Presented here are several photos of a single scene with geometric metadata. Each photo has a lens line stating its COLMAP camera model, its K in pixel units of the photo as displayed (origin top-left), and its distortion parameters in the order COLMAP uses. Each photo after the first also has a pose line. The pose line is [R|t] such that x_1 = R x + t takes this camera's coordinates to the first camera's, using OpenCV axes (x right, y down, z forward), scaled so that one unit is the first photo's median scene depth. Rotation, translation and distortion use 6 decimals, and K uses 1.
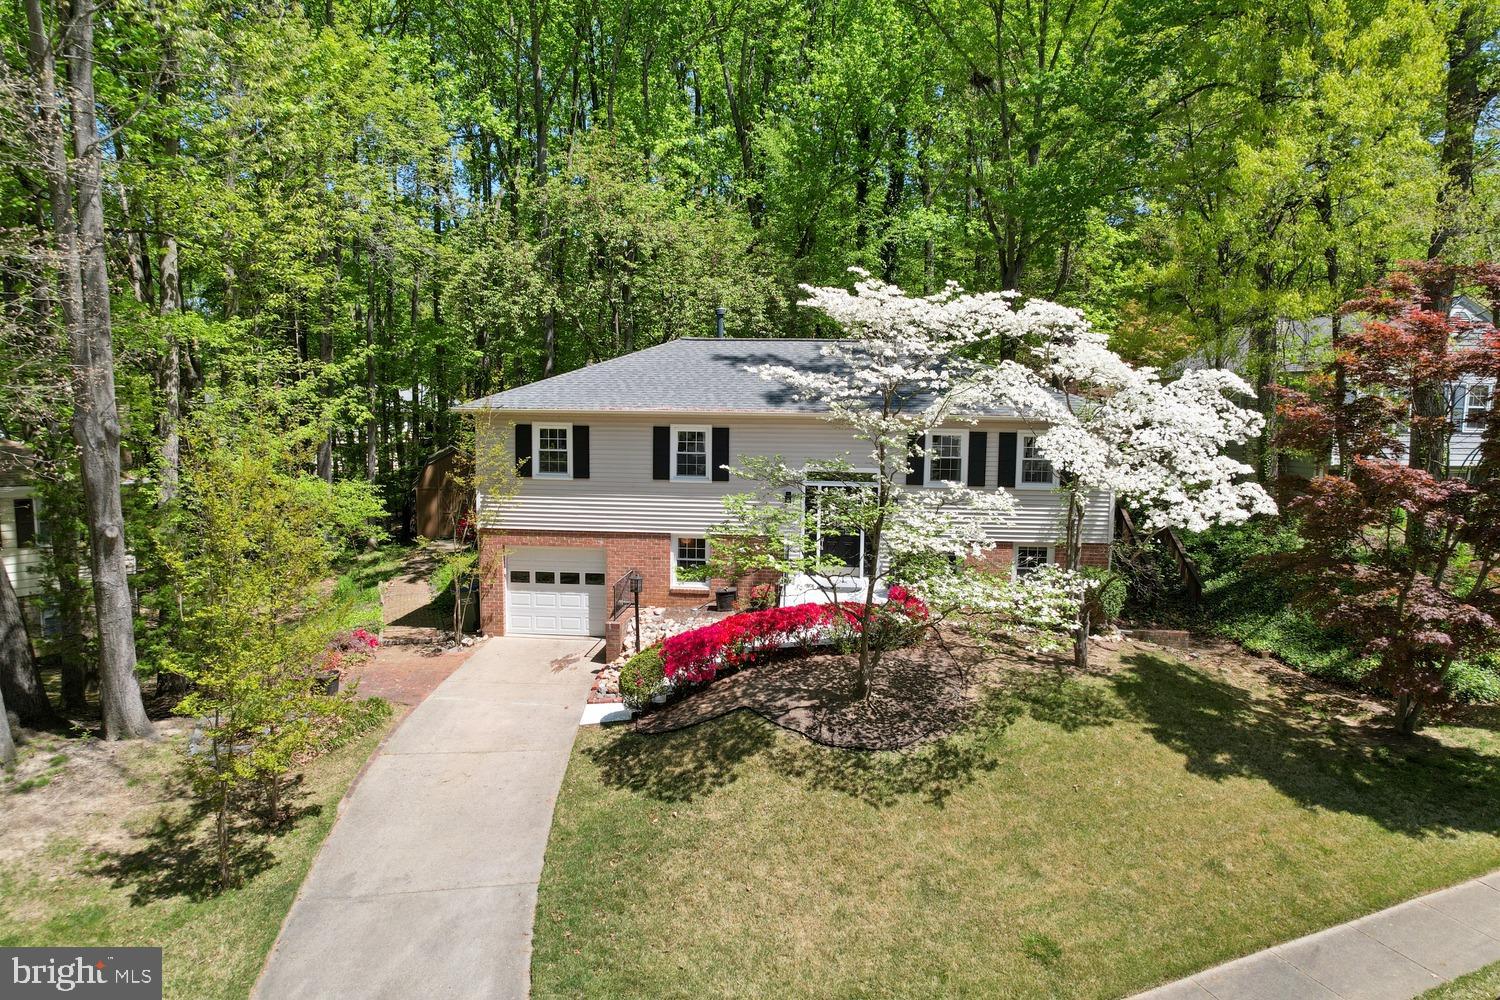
lens RADIAL K [[962.5, 0, 747.5], [0, 962.5, 501.2], [0, 0, 1]] dist [-0.053987, 0.022632]
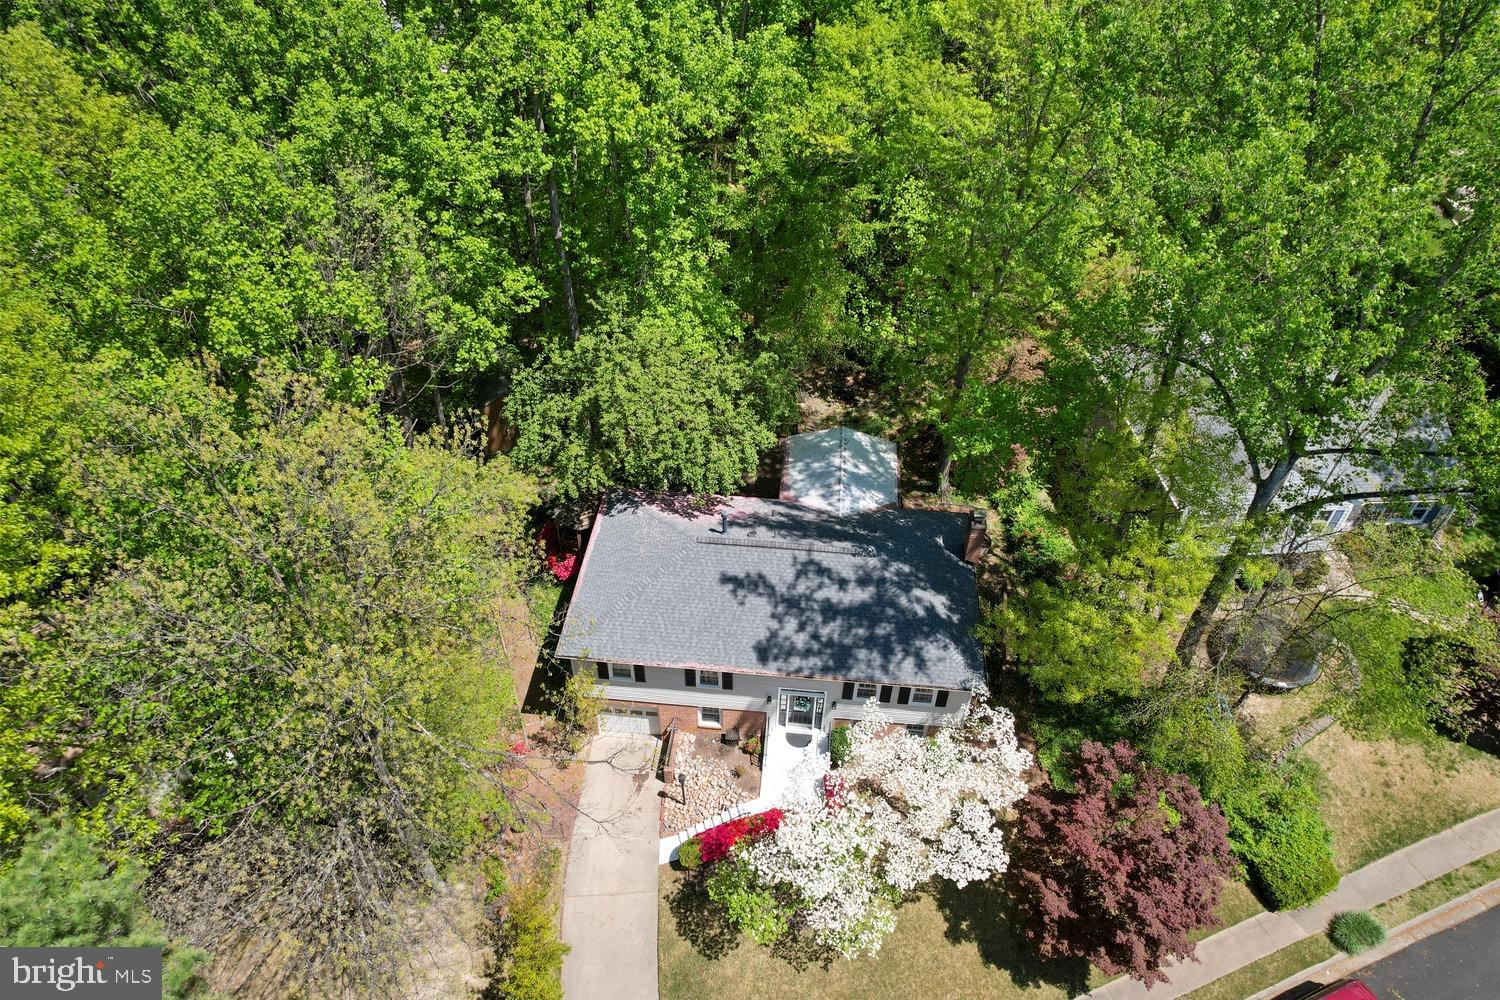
lens RADIAL K [[962.5, 0, 753.5], [0, 962.5, 504.9], [0, 0, 1]] dist [-0.053987, 0.022632]
pose [[0.999982, 0.002070, 0.005577, 0.007446], [-0.005011, 0.798380, 0.602133, -1.564047], [-0.003206, -0.602151, 0.798376, -0.129068]]
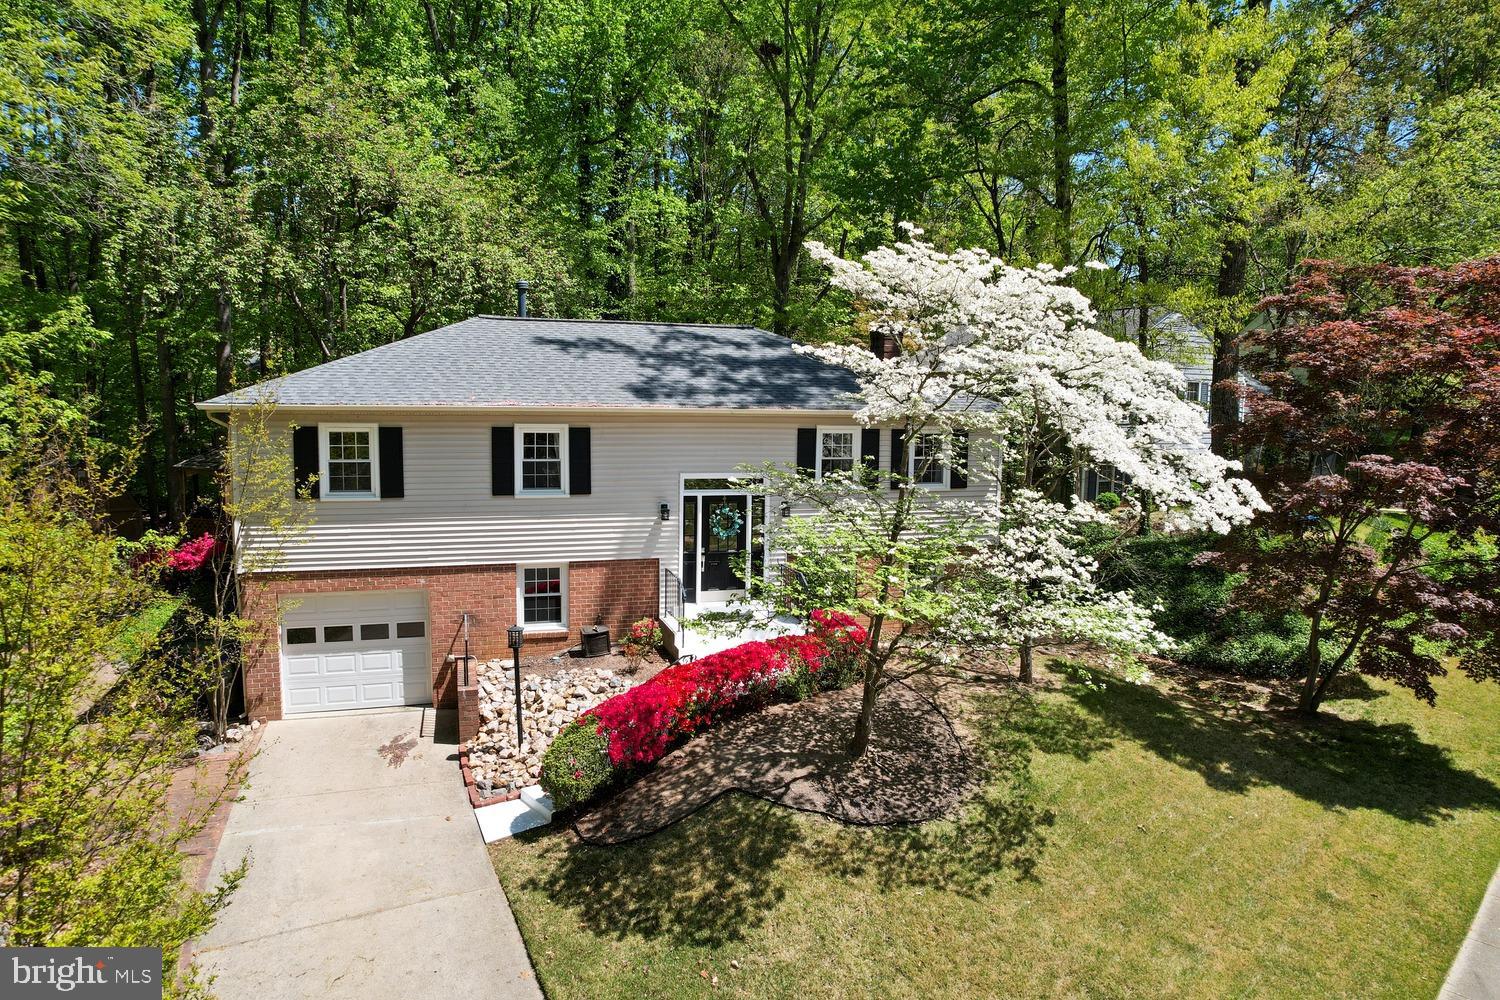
lens RADIAL K [[962.5, 0, 747.5], [0, 962.5, 501.6], [0, 0, 1]] dist [-0.053987, 0.022632]
pose [[0.920768, -0.041091, 0.387940, -0.264483], [0.039731, 0.999144, 0.011528, -0.023533], [-0.388081, 0.004799, 0.921613, 0.266559]]
